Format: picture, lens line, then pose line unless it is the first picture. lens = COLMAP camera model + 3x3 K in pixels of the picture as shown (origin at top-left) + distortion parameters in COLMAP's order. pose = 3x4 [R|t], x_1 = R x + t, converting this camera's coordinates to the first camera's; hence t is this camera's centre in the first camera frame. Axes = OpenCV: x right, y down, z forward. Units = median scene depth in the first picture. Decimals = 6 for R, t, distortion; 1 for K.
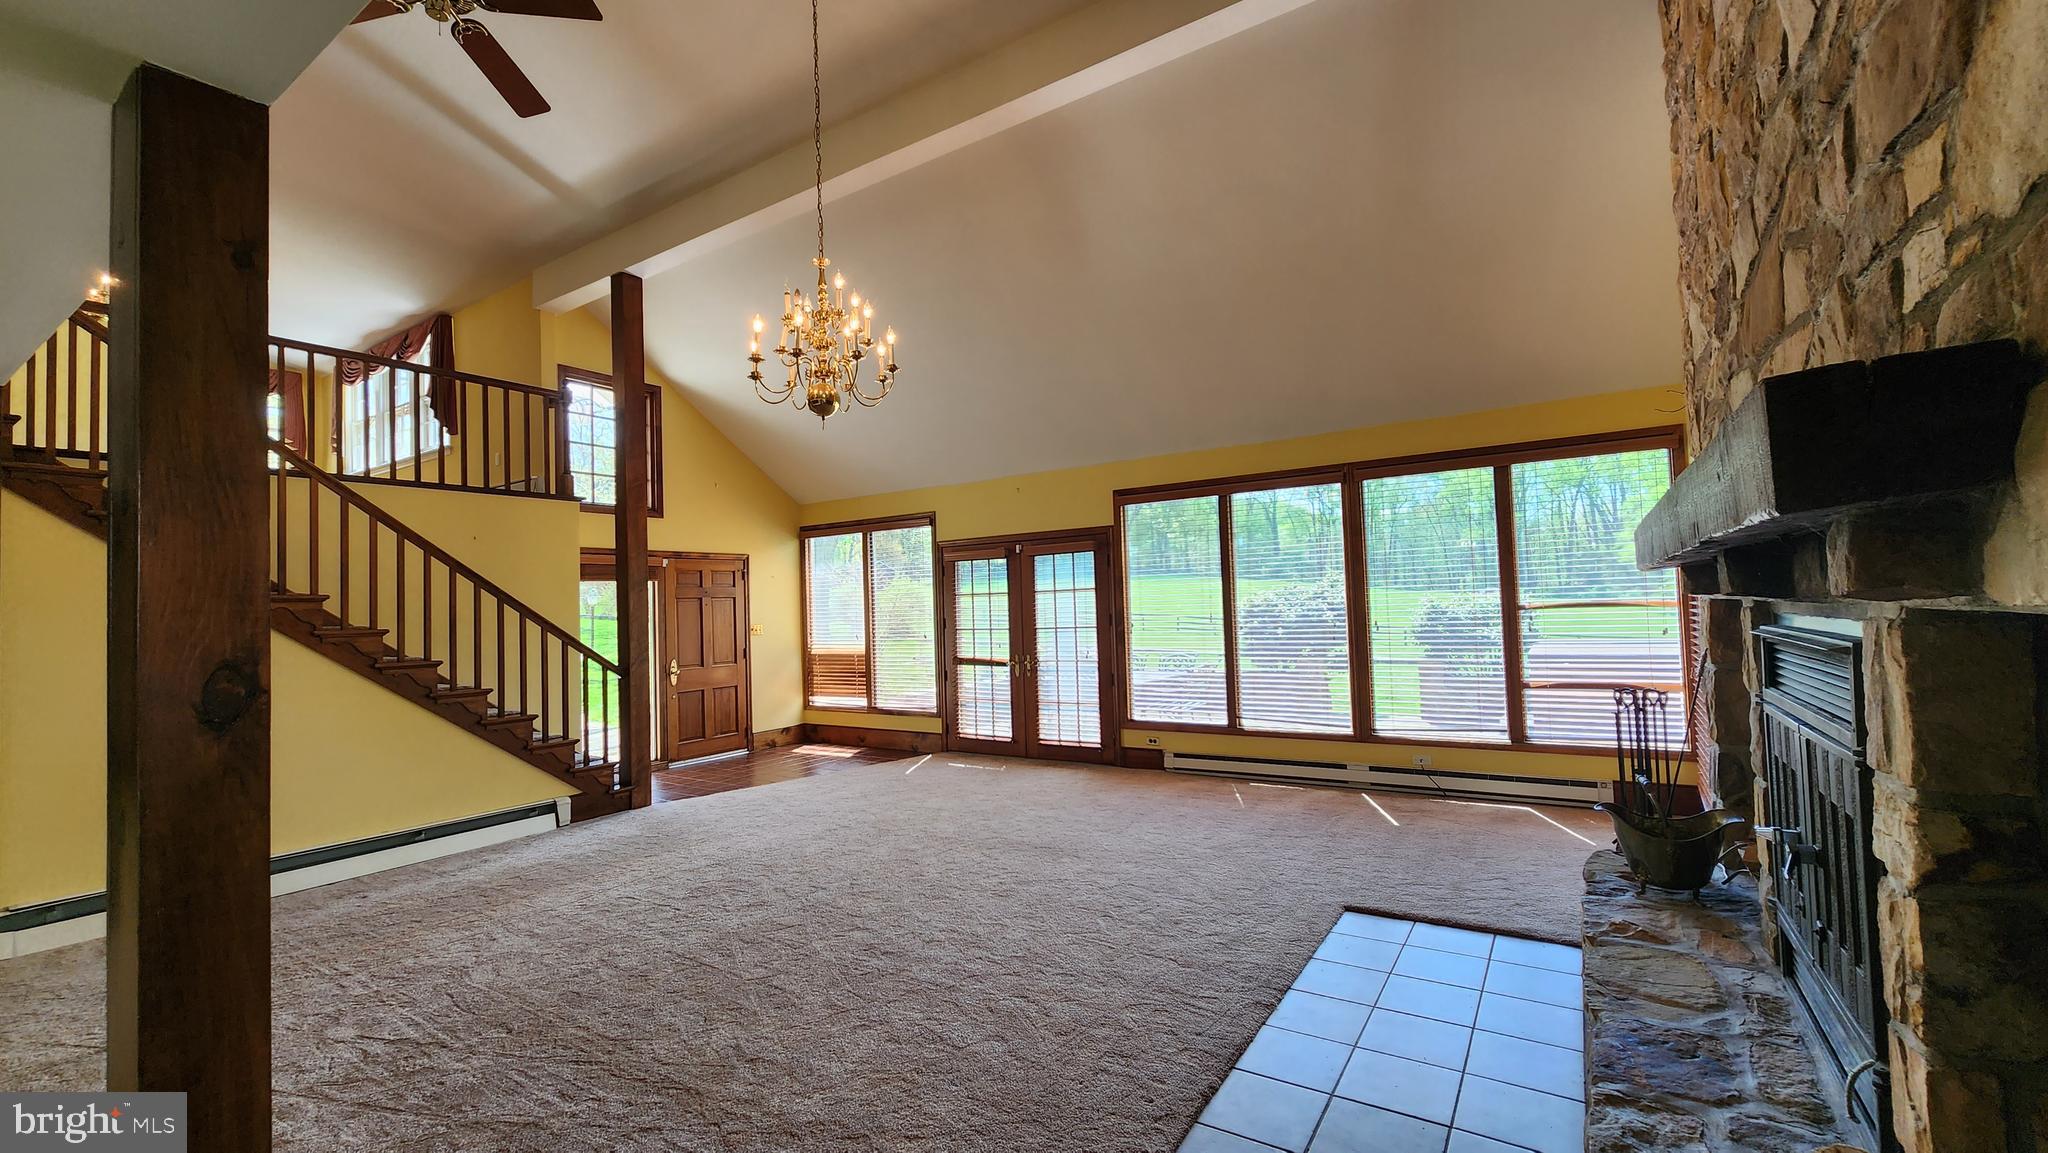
lens RADIAL K [[834.9, 0, 1027.3], [0, 834.9, 581.0], [0, 0, 1]] dist [0.004361, -0.003110]
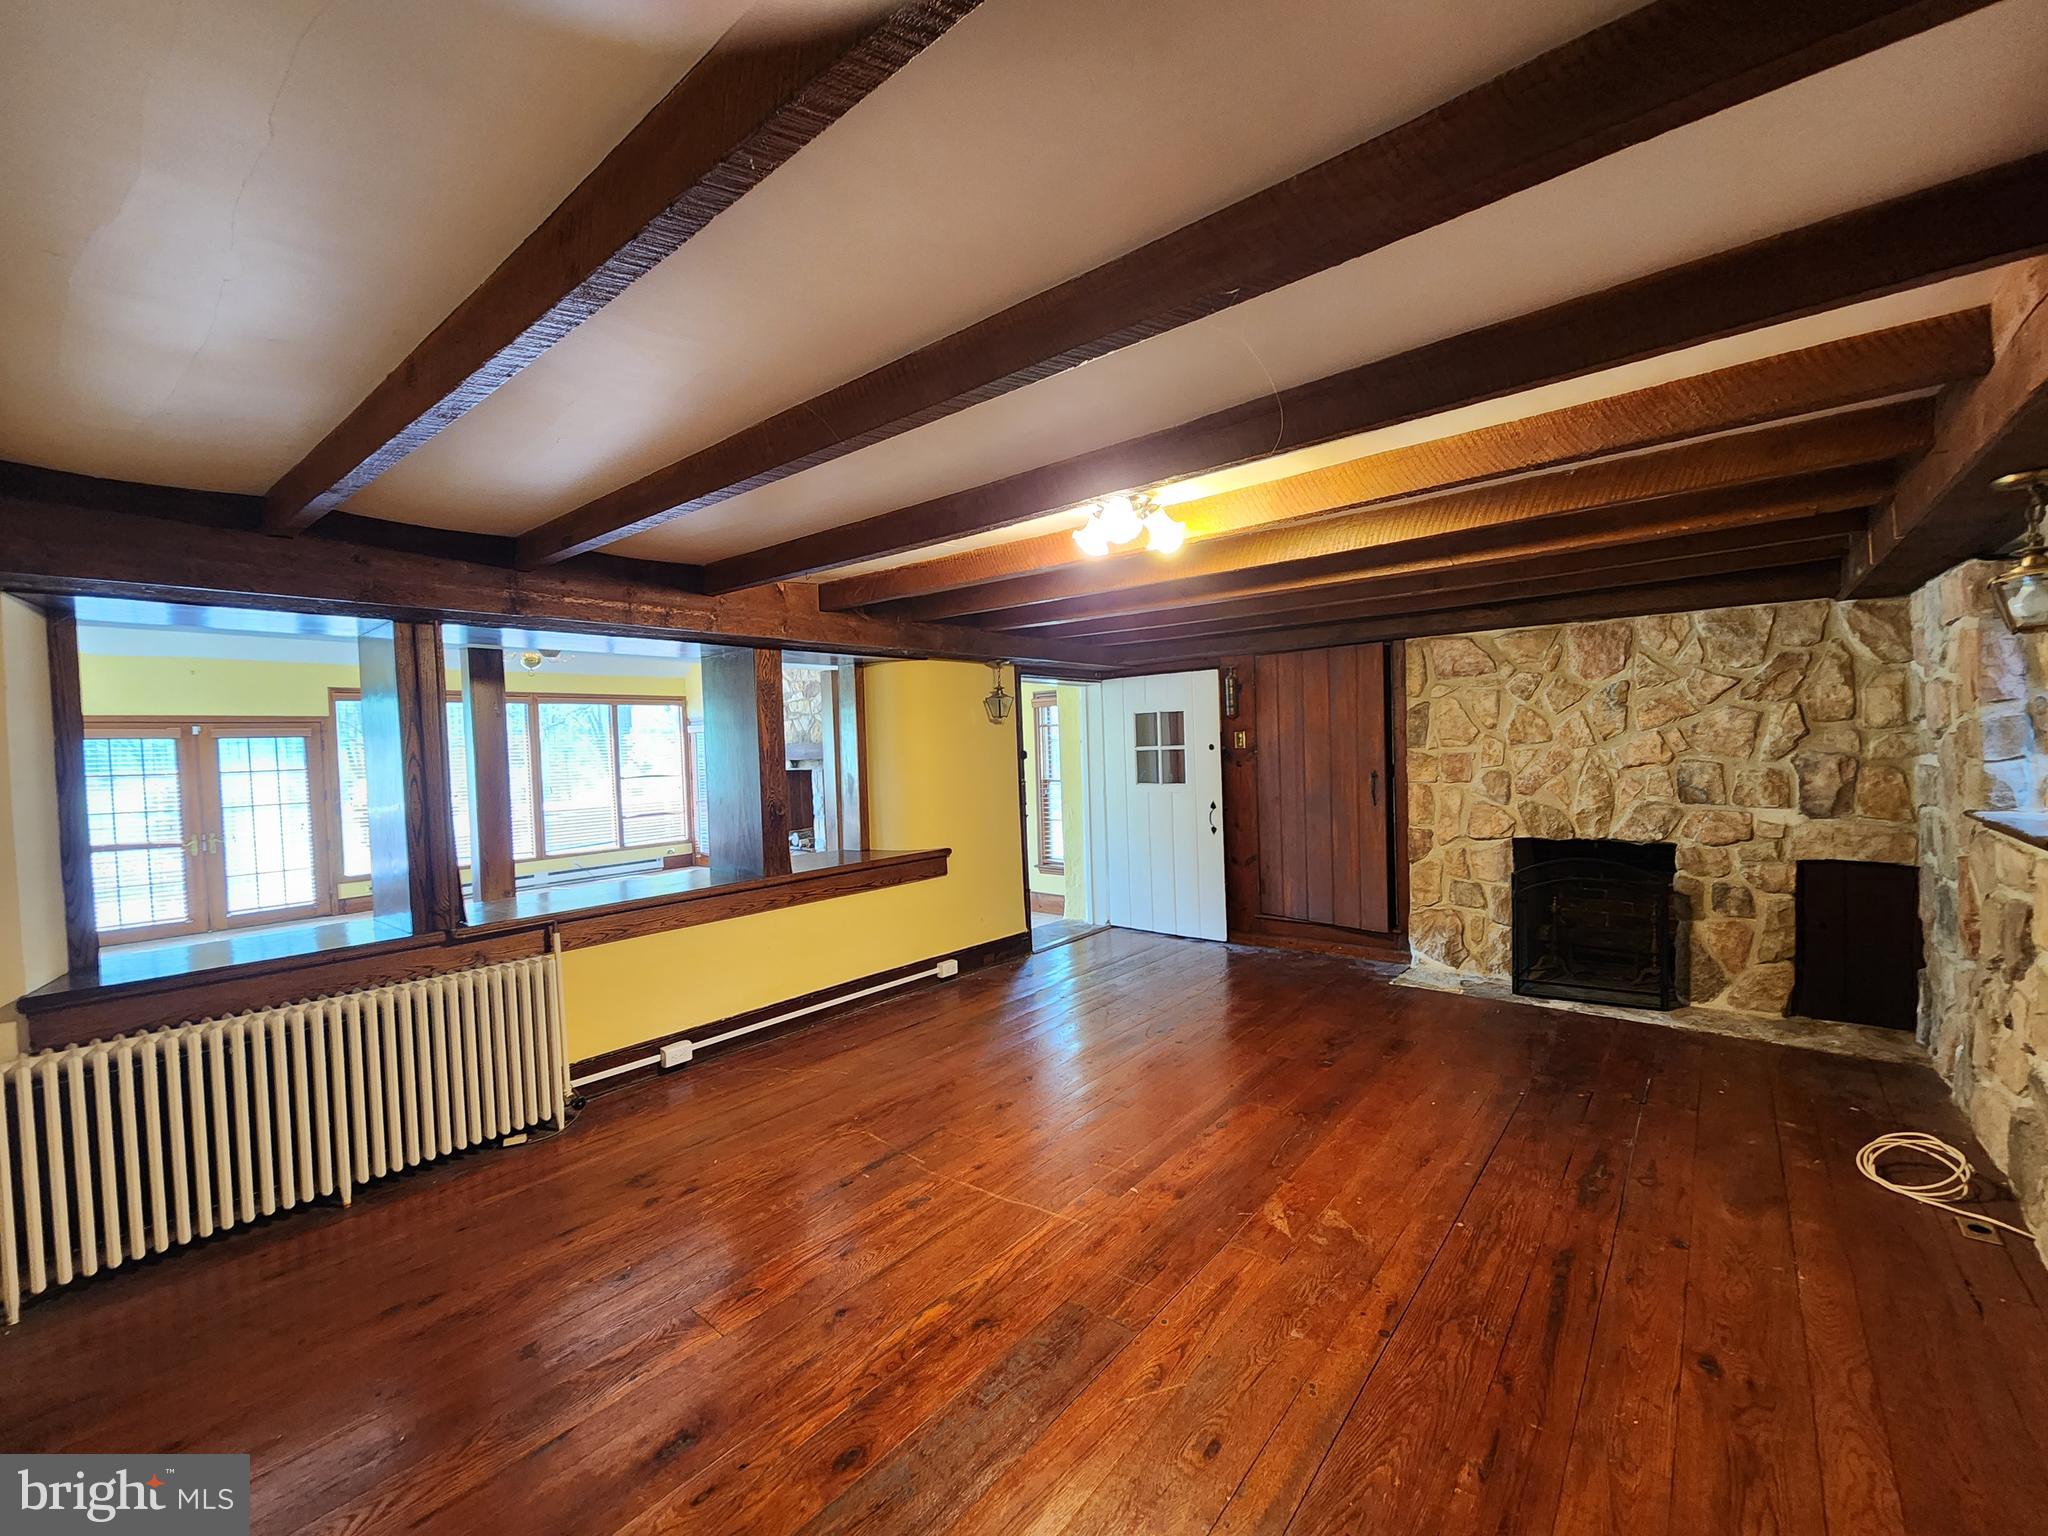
lens RADIAL K [[842.7, 0, 1040.3], [0, 842.7, 768.9], [0, 0, 1]] dist [0.000147, -0.000377]
pose [[0.107026, -0.006169, 0.994237, -0.900606], [-0.012795, 0.999889, 0.007582, -0.012212], [-0.994174, -0.013533, 0.106935, -0.134560]]
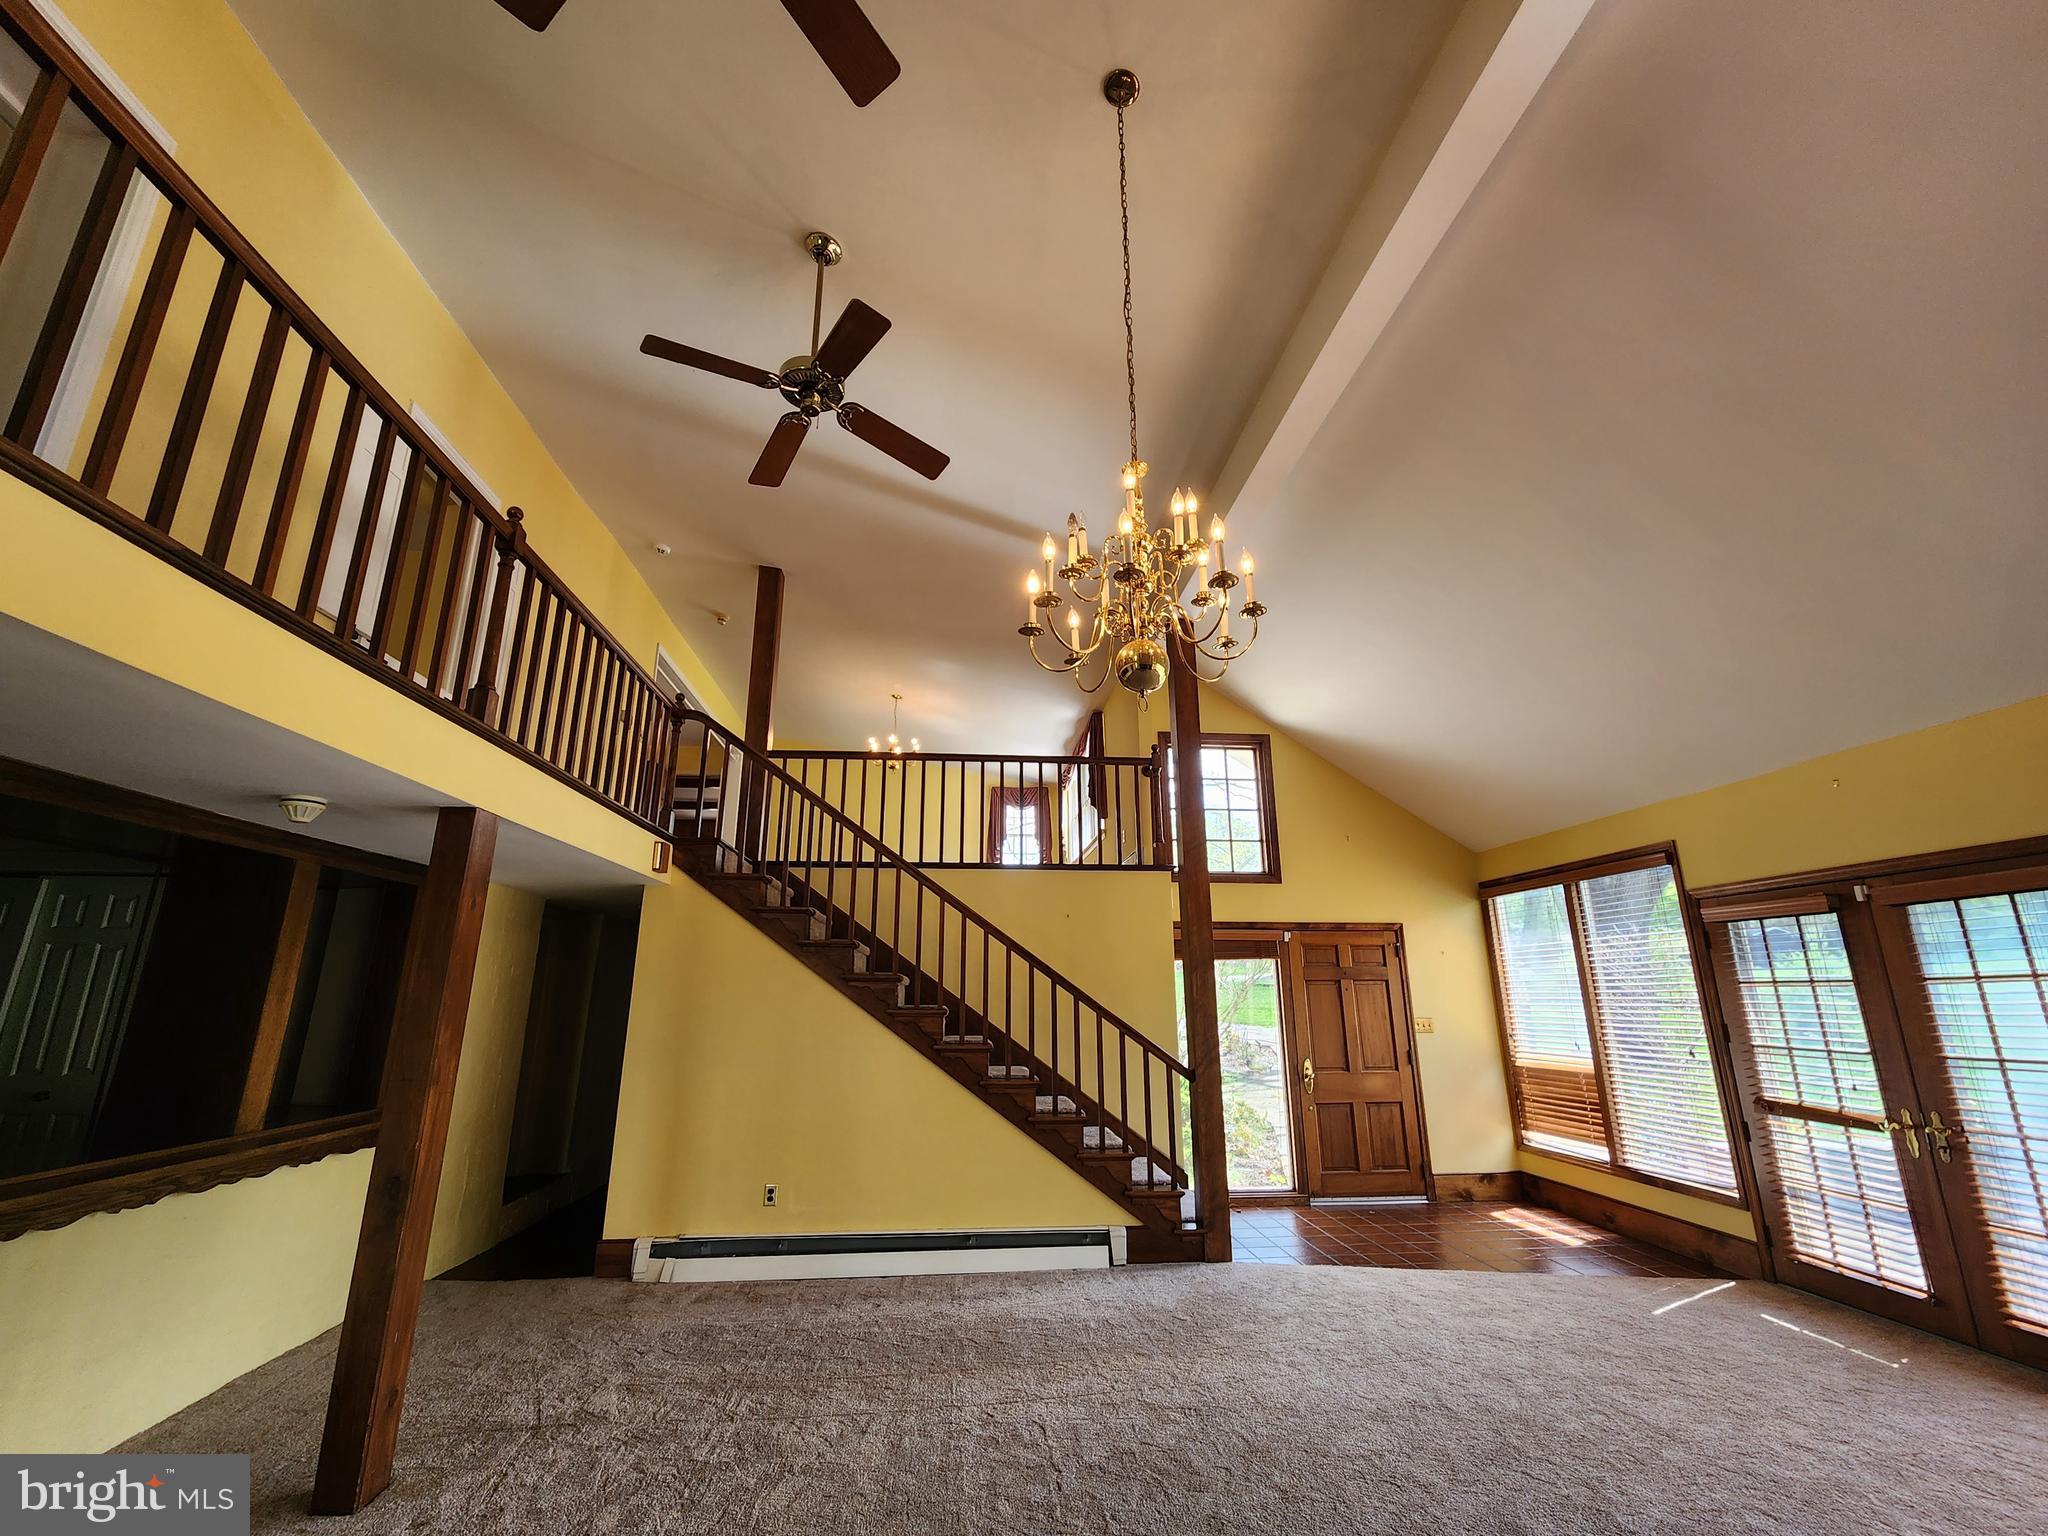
lens RADIAL K [[842.7, 0, 1040.3], [0, 842.7, 768.9], [0, 0, 1]] dist [0.000147, -0.000377]
pose [[0.623424, -0.174570, -0.762147, 0.081865], [0.005587, 0.975727, -0.218920, -0.002121], [0.781864, 0.132222, 0.609267, 0.262191]]
